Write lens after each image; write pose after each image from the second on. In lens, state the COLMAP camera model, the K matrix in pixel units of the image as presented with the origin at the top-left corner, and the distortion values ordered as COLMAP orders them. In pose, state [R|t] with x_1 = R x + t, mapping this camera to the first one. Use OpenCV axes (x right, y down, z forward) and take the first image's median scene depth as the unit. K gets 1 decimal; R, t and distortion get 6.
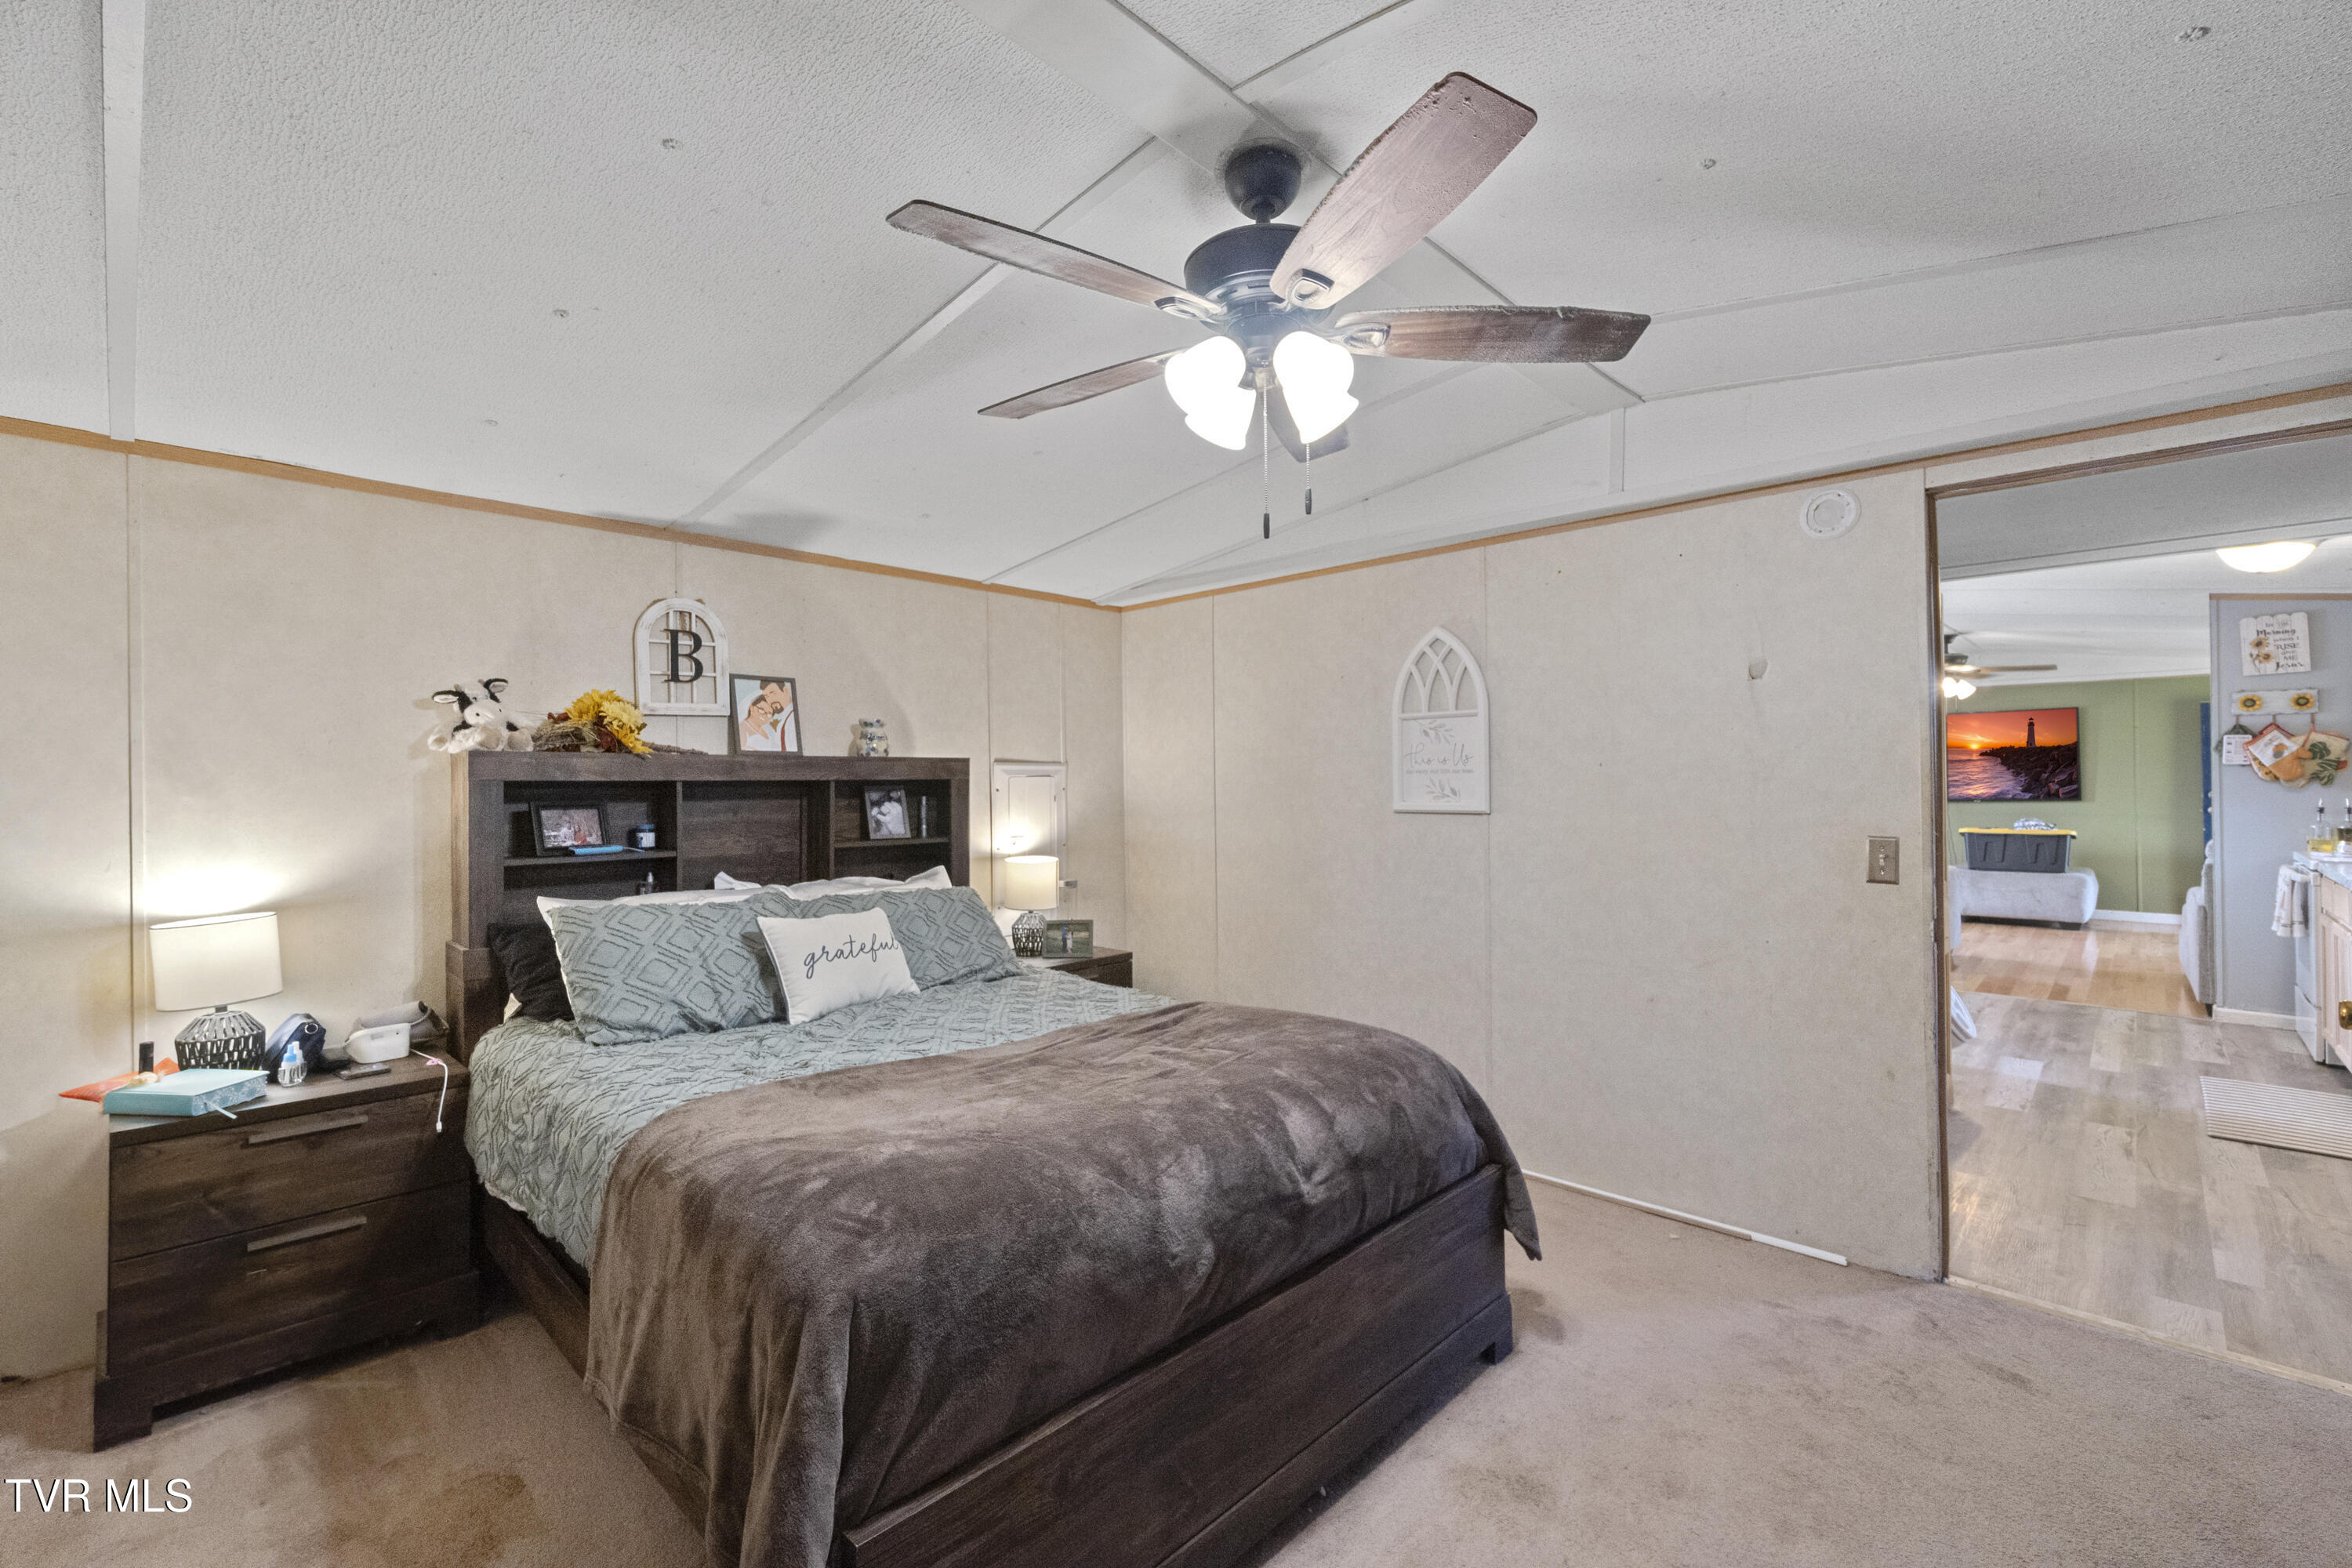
lens RADIAL K [[1024.0, 0, 1176.0], [0, 1024.0, 784.0], [0, 0, 1]] dist [0.000290, -0.000124]
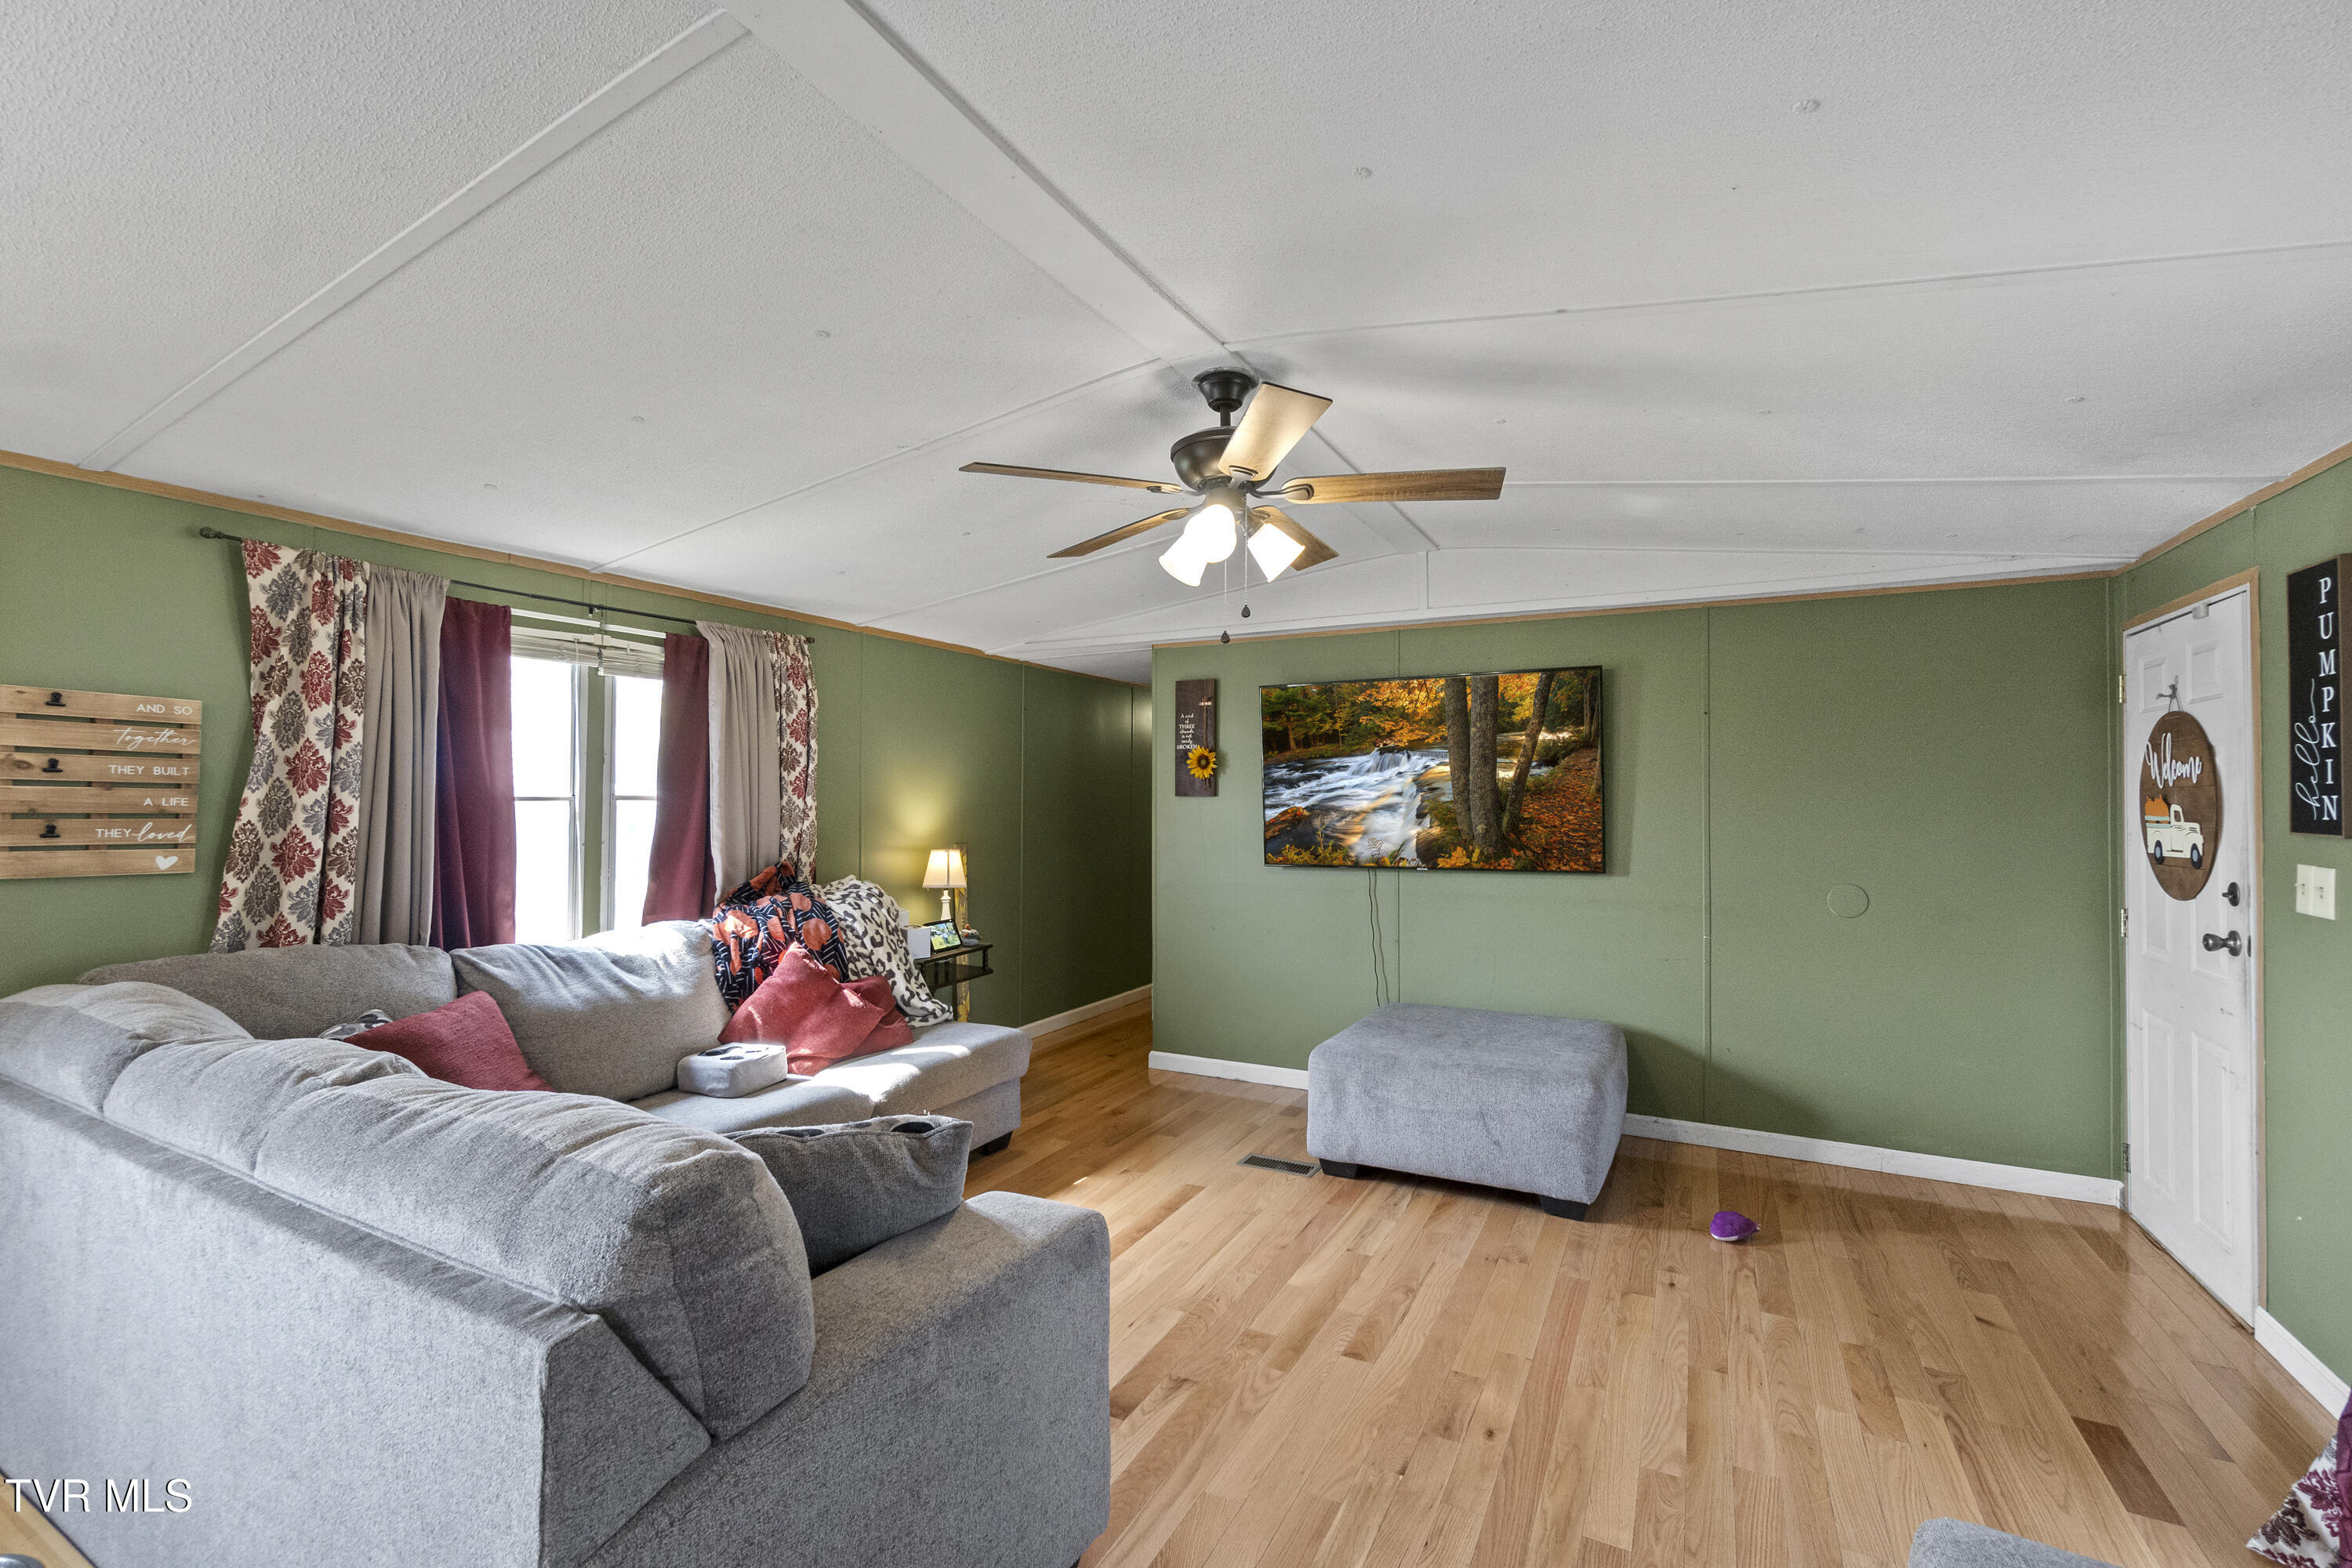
lens RADIAL K [[1013.8, 0, 1170.2], [0, 1013.8, 789.0], [0, 0, 1]] dist [-0.001696, 0.000440]
pose [[0.962528, 0.017777, 0.270598, 1.000924], [-0.014790, 0.999805, -0.013074, -0.021179], [-0.270778, 0.008582, 0.962604, 1.074864]]
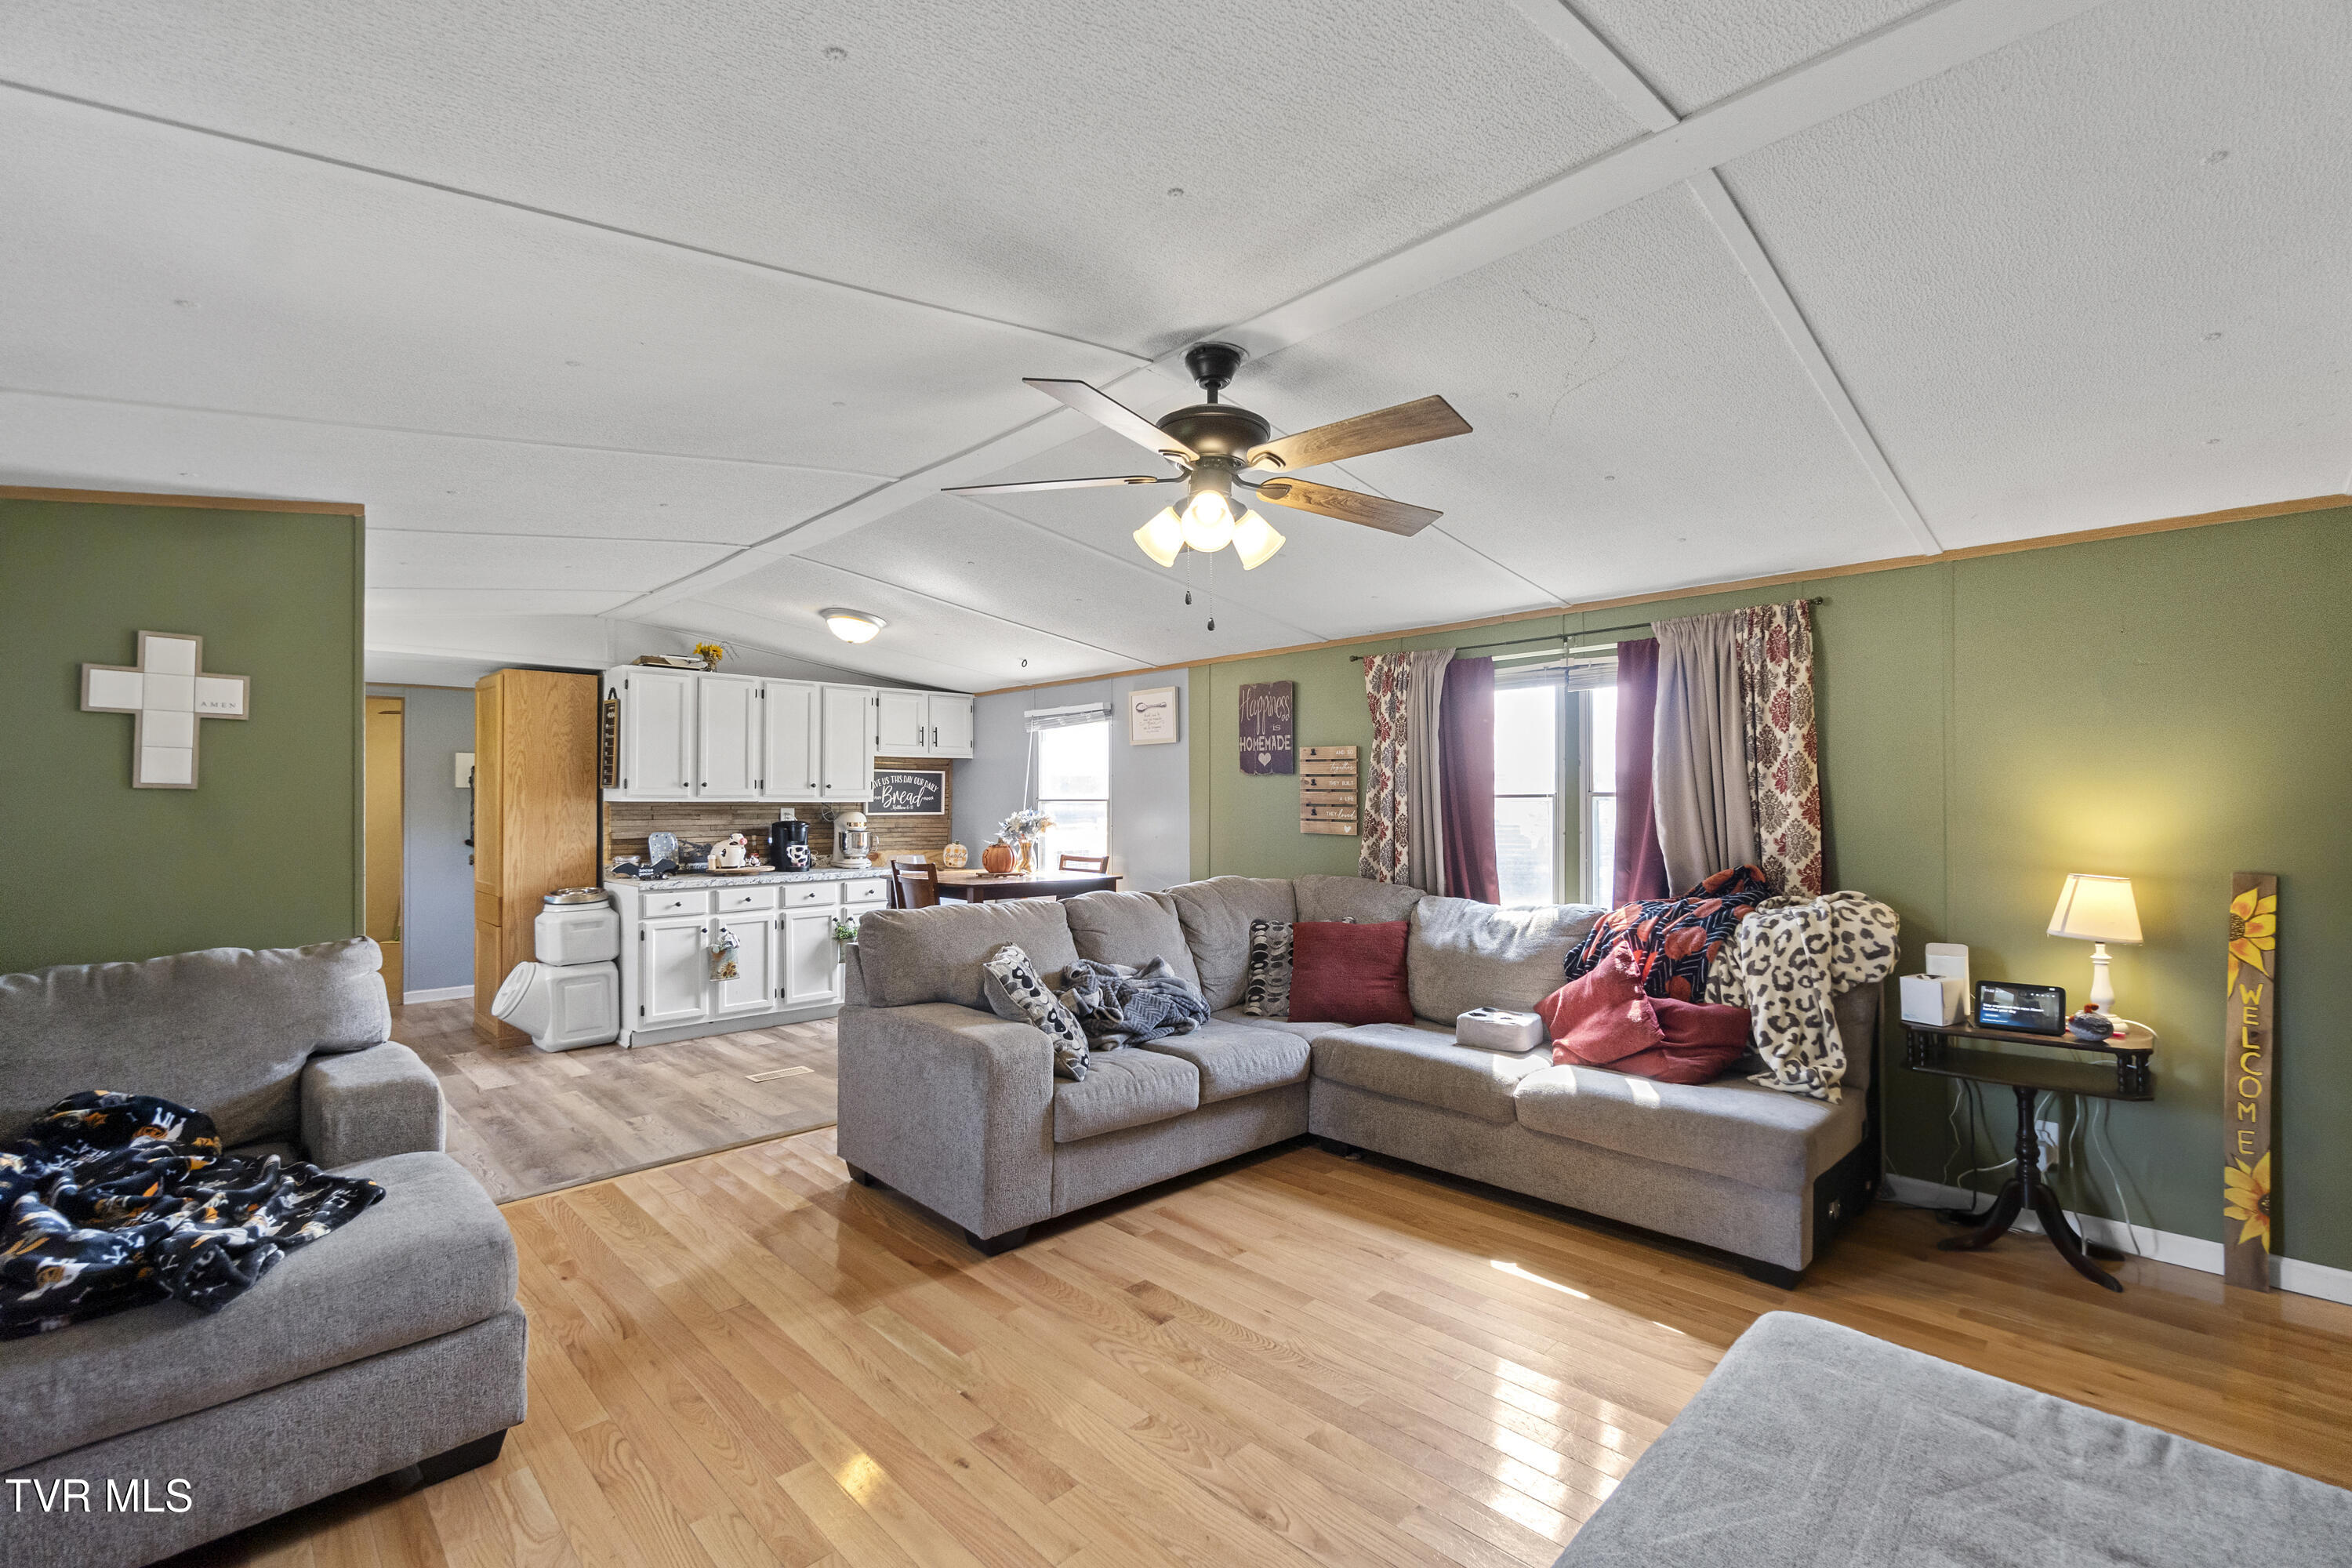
lens RADIAL K [[1016.9, 0, 1175.5], [0, 1016.9, 793.1], [0, 0, 1]] dist [-0.004967, 0.001060]
pose [[-0.037236, 0.005270, -0.999293, 1.625325], [0.004013, 0.999979, 0.005124, -0.025213], [0.999298, -0.003820, -0.037257, 1.534179]]
